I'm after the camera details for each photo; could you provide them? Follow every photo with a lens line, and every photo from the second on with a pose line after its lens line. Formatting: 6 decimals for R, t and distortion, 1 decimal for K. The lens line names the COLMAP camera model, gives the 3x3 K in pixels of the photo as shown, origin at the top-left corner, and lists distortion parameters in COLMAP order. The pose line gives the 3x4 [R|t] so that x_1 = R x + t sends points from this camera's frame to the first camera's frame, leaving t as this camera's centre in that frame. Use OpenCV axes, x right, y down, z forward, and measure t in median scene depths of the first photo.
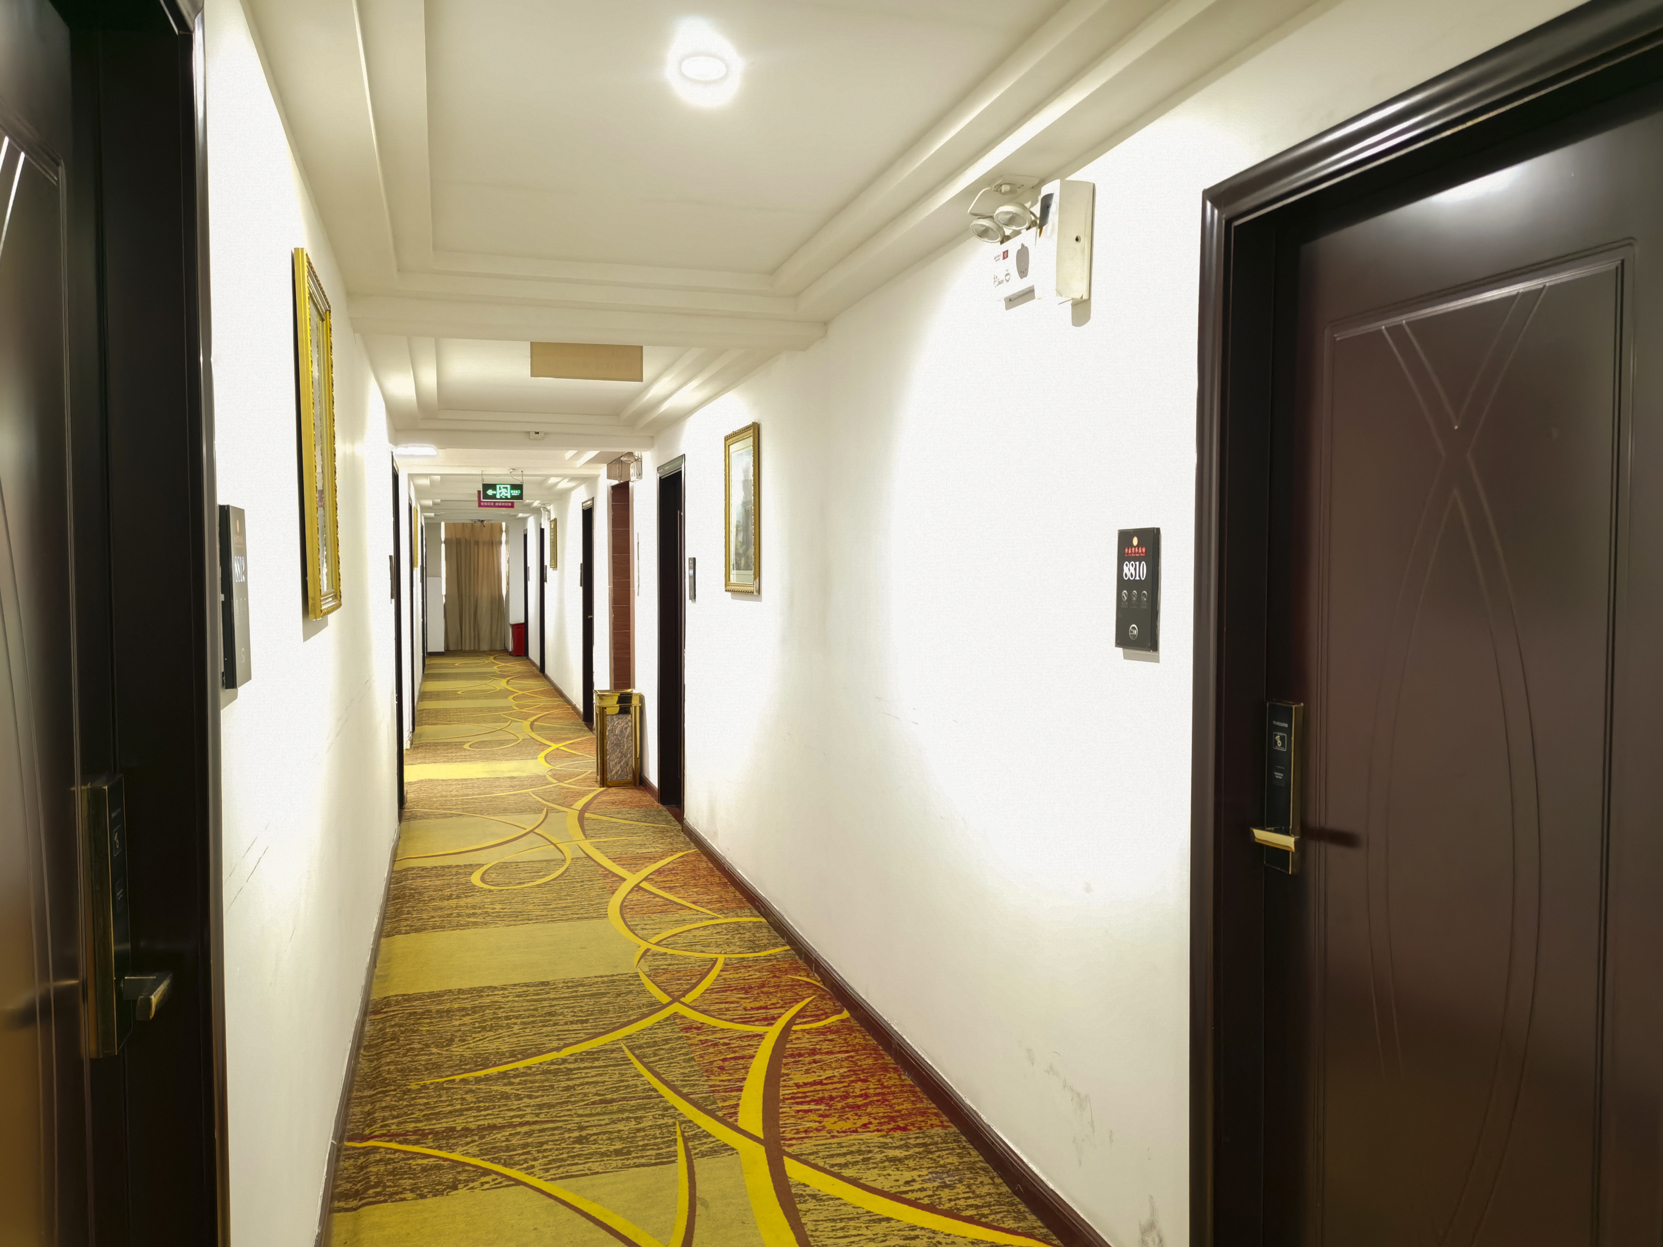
lens RADIAL K [[1277.4, 0, 831.5], [0, 1277.4, 623.5], [0, 0, 1]] dist [0.003275, 0.008129]
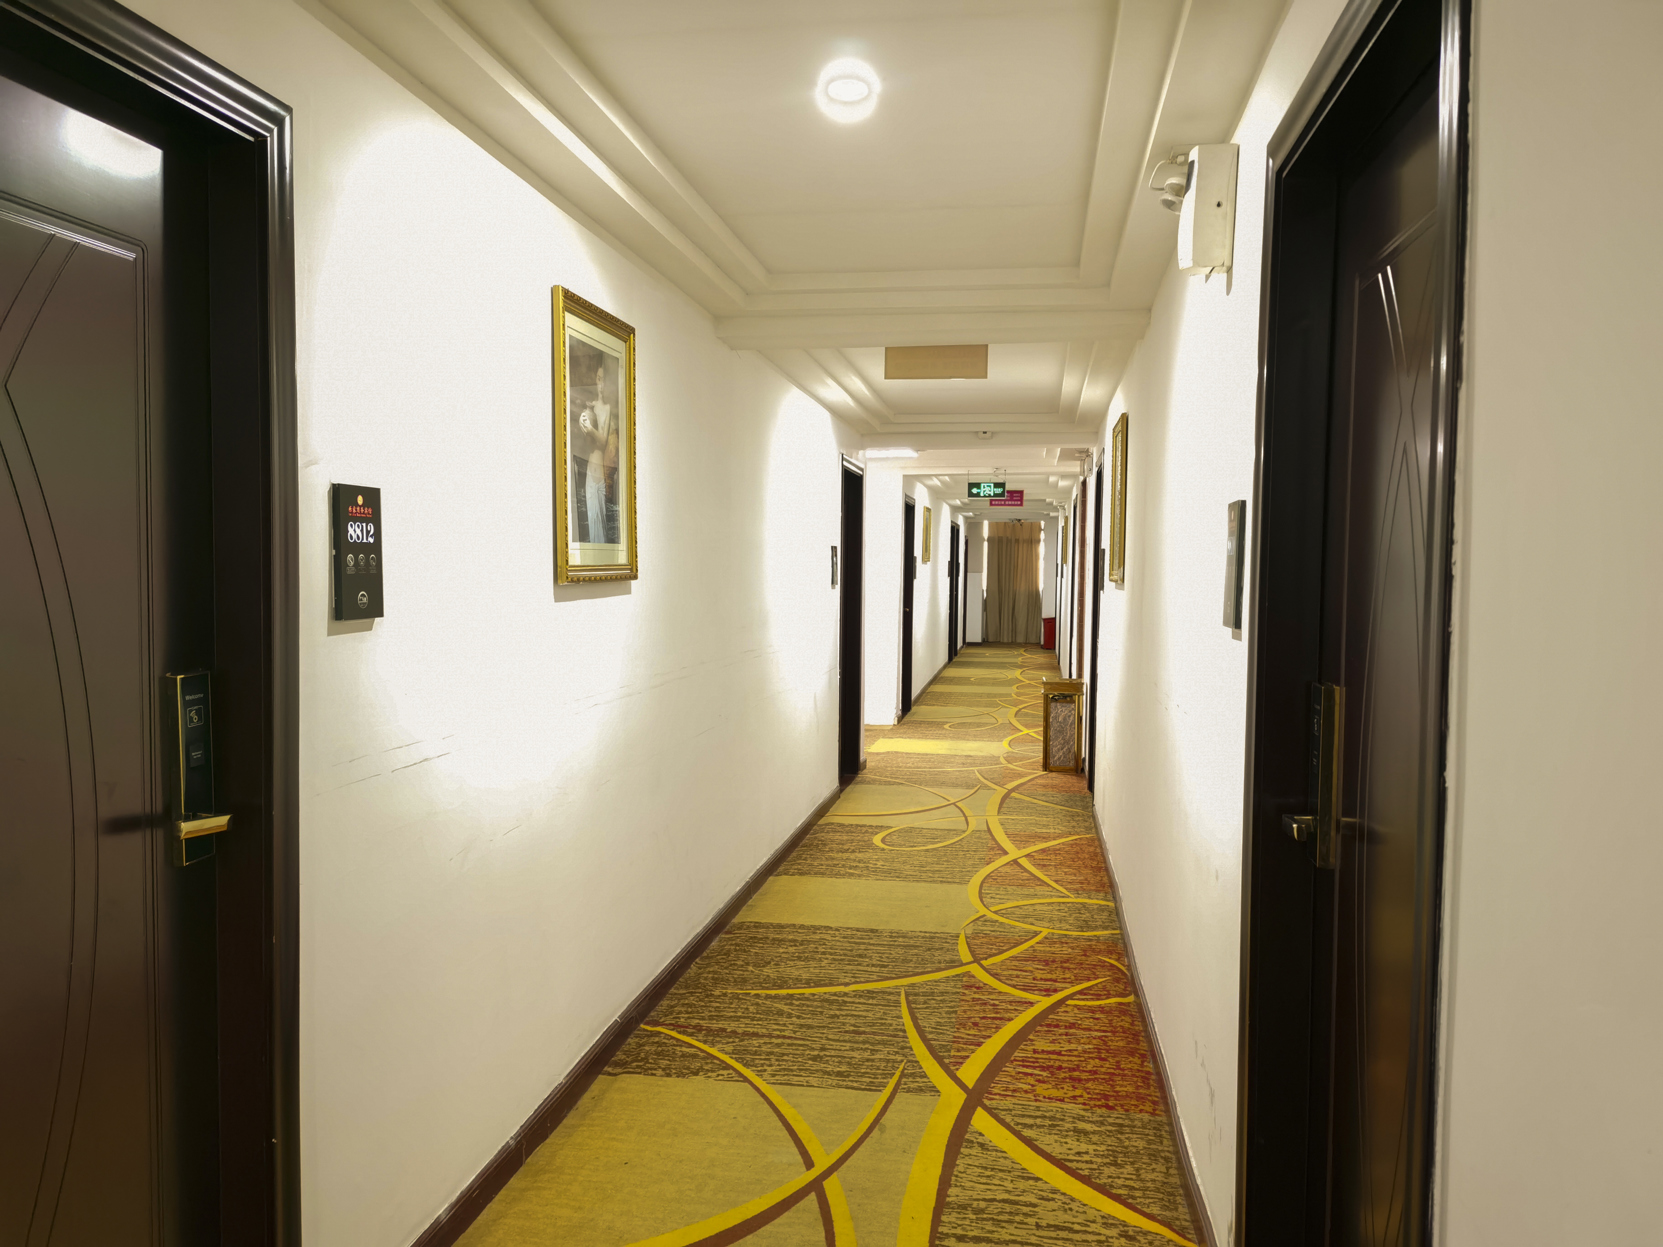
lens RADIAL K [[1255.0, 0, 831.5], [0, 1255.0, 623.5], [0, 0, 1]] dist [-0.010681, -0.001426]
pose [[0.896449, 0.028970, -0.442199, 0.235955], [-0.028849, 0.999559, 0.007000, 0.011948], [0.442207, 0.006482, 0.896890, 0.014456]]
